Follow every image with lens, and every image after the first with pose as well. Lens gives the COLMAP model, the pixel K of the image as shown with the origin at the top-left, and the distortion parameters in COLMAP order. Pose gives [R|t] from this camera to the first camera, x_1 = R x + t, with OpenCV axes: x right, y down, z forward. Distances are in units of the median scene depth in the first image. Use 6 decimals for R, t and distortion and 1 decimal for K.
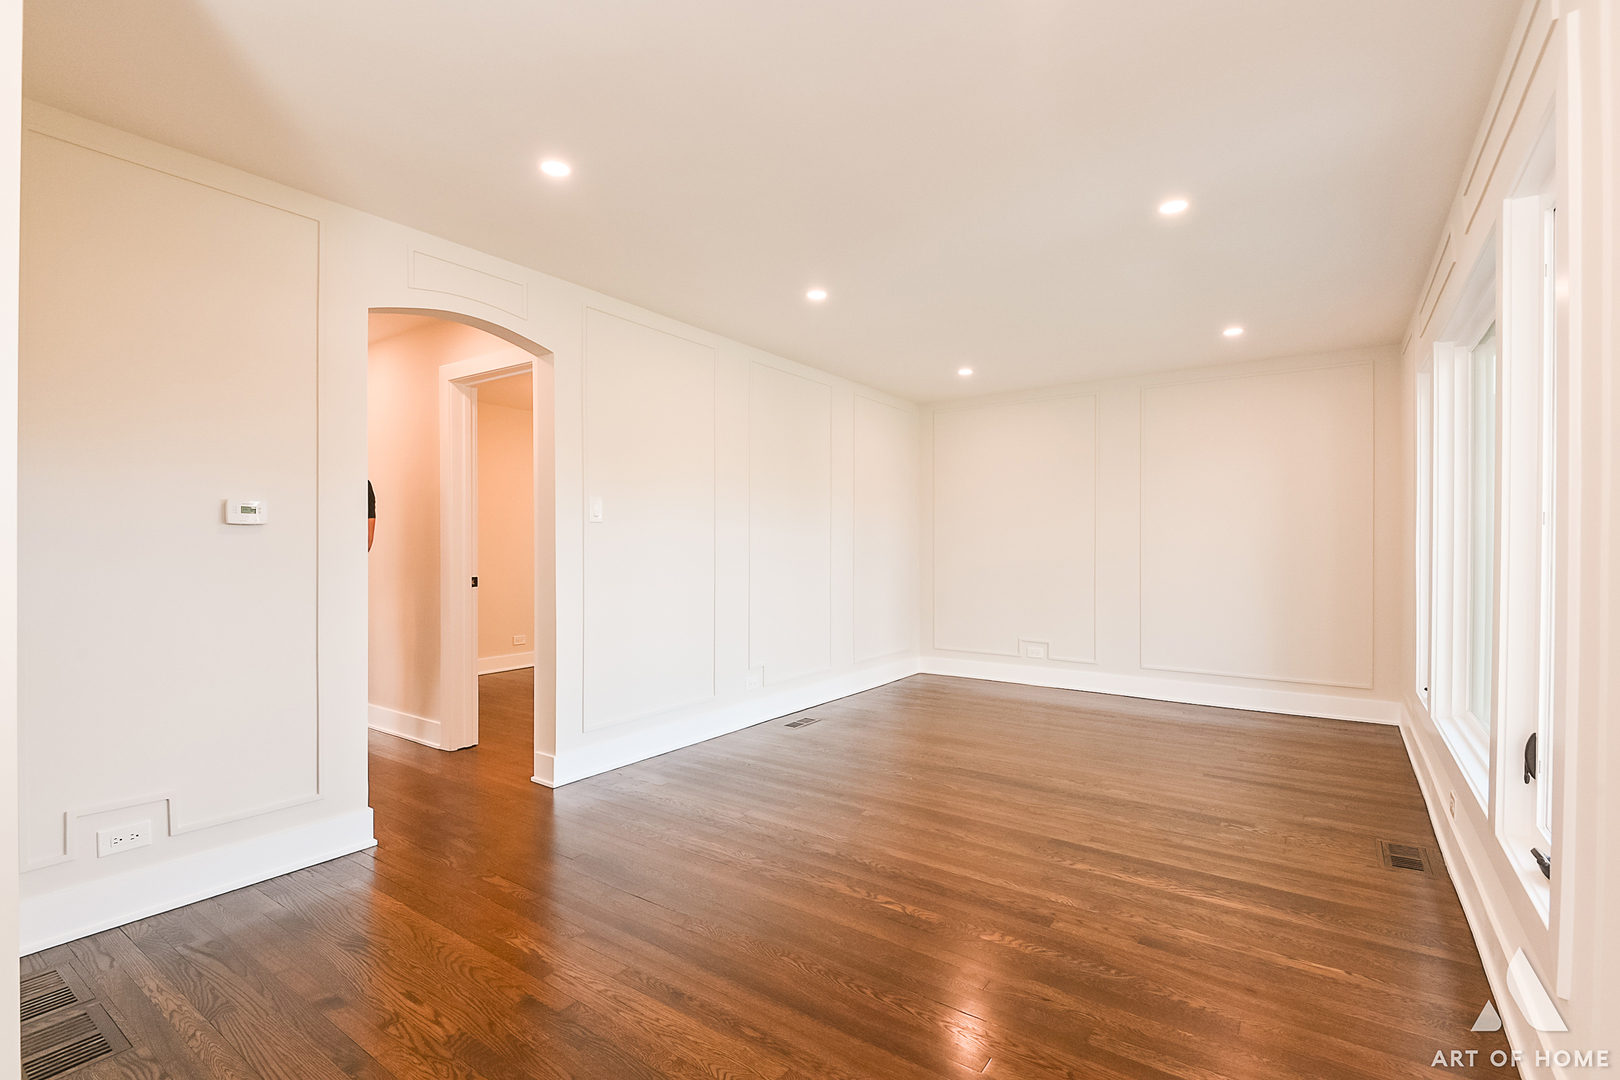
lens RADIAL K [[742.2, 0, 810.1], [0, 742.2, 545.2], [0, 0, 1]] dist [-0.001372, -0.001072]
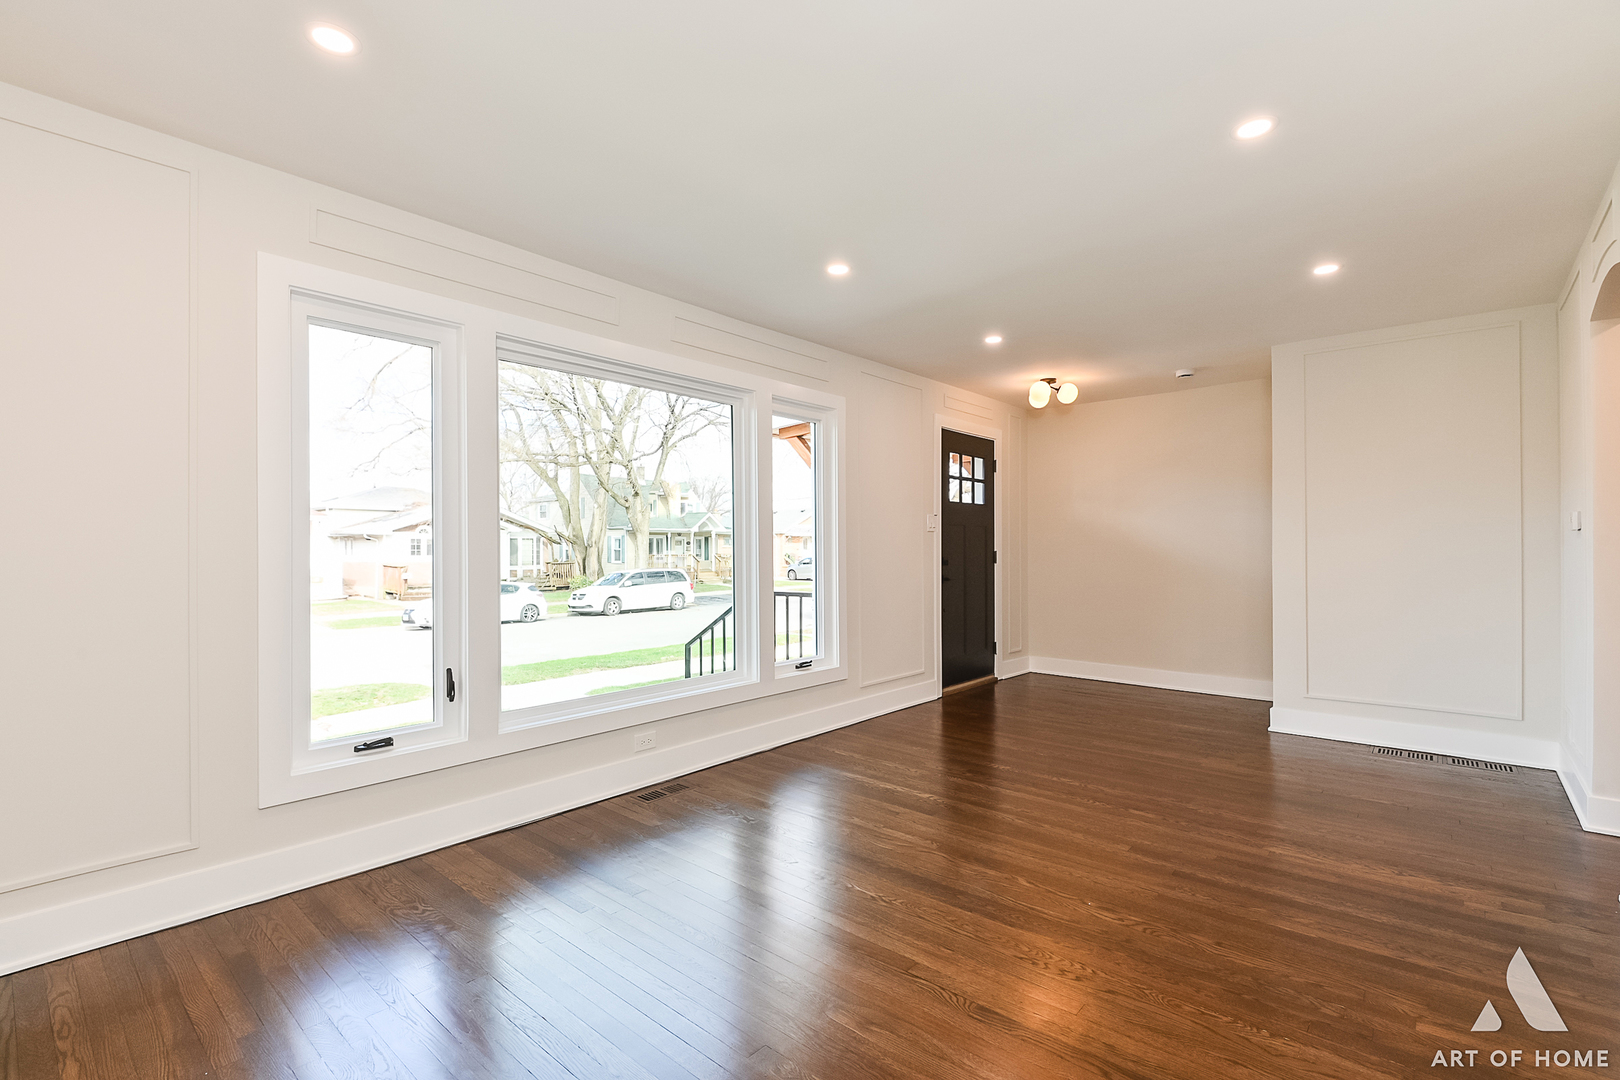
lens RADIAL K [[742.2, 0, 809.6], [0, 742.2, 544.7], [0, 0, 1]] dist [-0.001372, -0.001072]
pose [[-0.994698, -0.001703, 0.102827, 0.407427], [-0.001852, 0.999997, -0.001359, -0.002043], [-0.102824, -0.001542, -0.994698, 2.170515]]
